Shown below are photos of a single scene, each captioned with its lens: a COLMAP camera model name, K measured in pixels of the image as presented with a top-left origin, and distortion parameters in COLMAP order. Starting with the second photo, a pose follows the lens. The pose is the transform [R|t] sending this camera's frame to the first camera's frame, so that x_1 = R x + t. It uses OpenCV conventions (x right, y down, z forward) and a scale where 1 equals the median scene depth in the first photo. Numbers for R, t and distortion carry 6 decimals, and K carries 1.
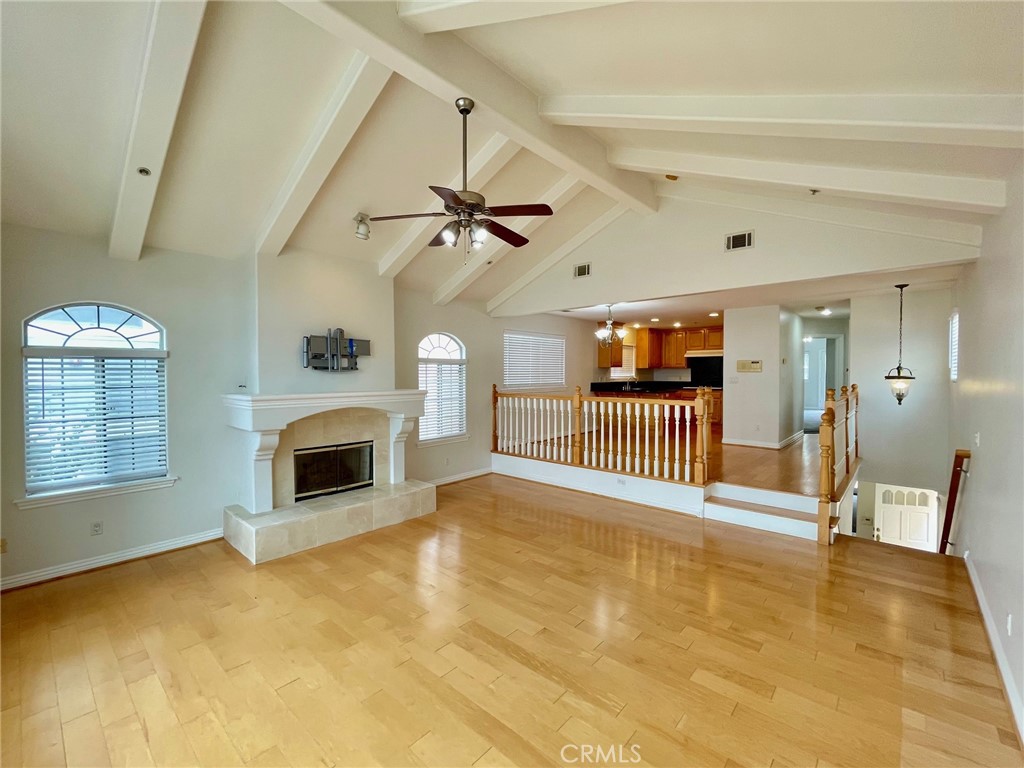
lens RADIAL K [[442.0, 0, 509.4], [0, 442.0, 382.5], [0, 0, 1]] dist [0.000456, 0.000003]
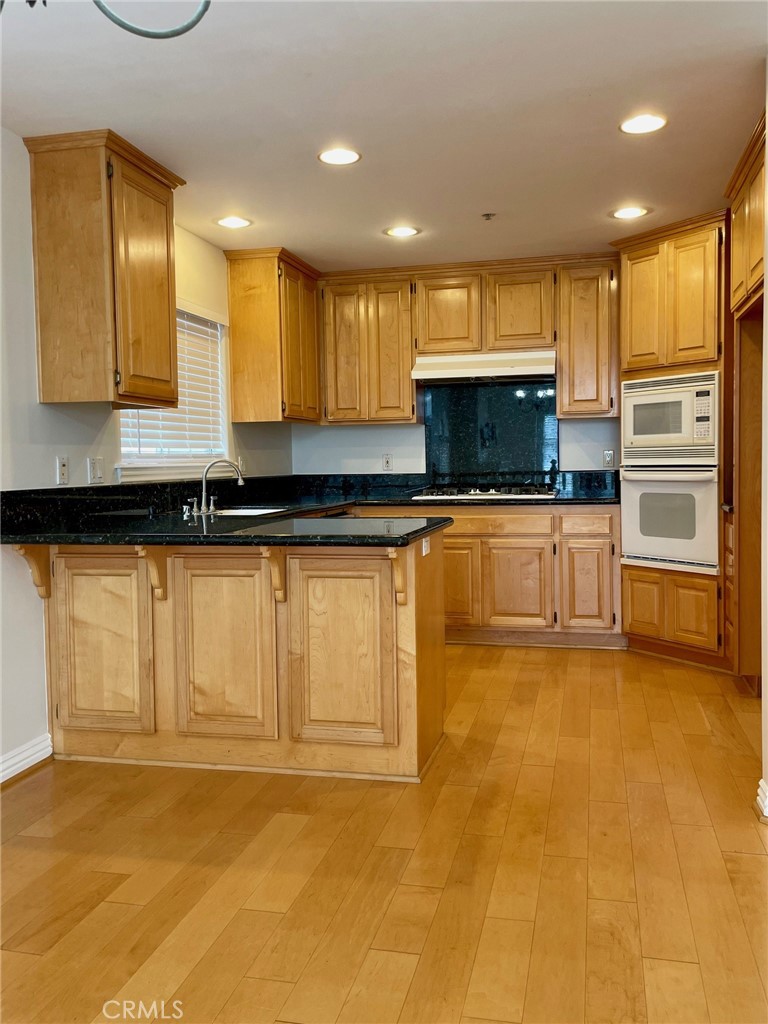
lens RADIAL K [[866.3, 0, 388.4], [0, 866.3, 506.9], [0, 0, 1]] dist [0.082505, -0.131373]
pose [[0.878418, -0.042849, 0.475969, 0.219330], [0.030248, 0.998960, 0.034108, -0.000195], [-0.476936, -0.015564, 0.878800, 0.888905]]
